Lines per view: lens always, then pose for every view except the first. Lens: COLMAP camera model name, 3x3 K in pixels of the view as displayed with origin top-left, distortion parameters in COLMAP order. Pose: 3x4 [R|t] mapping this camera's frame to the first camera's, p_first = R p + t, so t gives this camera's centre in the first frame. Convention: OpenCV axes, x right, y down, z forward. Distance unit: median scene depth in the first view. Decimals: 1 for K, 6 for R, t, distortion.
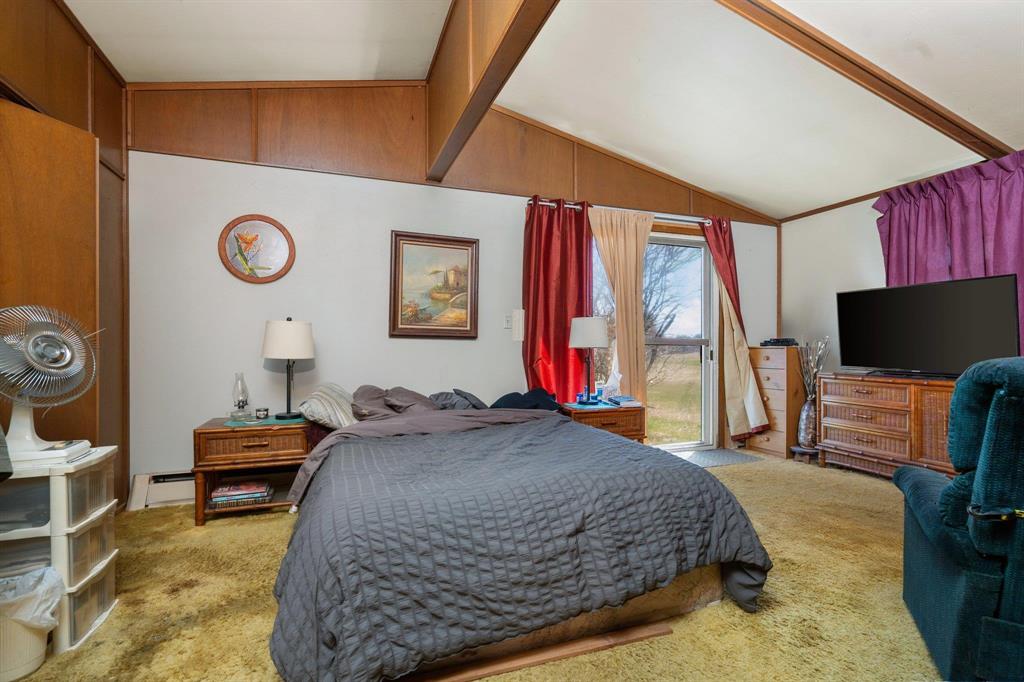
lens RADIAL K [[471.2, 0, 512.4], [0, 471.2, 344.1], [0, 0, 1]] dist [0.001986, 0.000086]
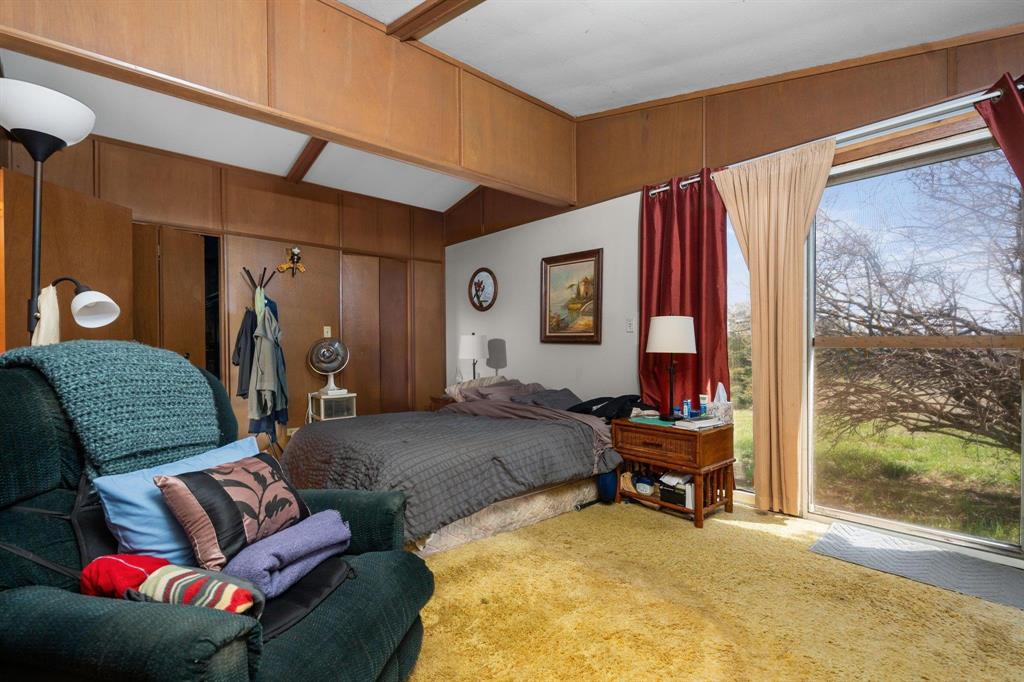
lens RADIAL K [[471.2, 0, 511.9], [0, 471.2, 344.1], [0, 0, 1]] dist [0.001986, 0.000086]
pose [[0.349184, -0.009072, -0.937010, 0.856034], [-0.002837, 0.999938, -0.010739, 0.002046], [0.937050, 0.006408, 0.349136, 0.459920]]
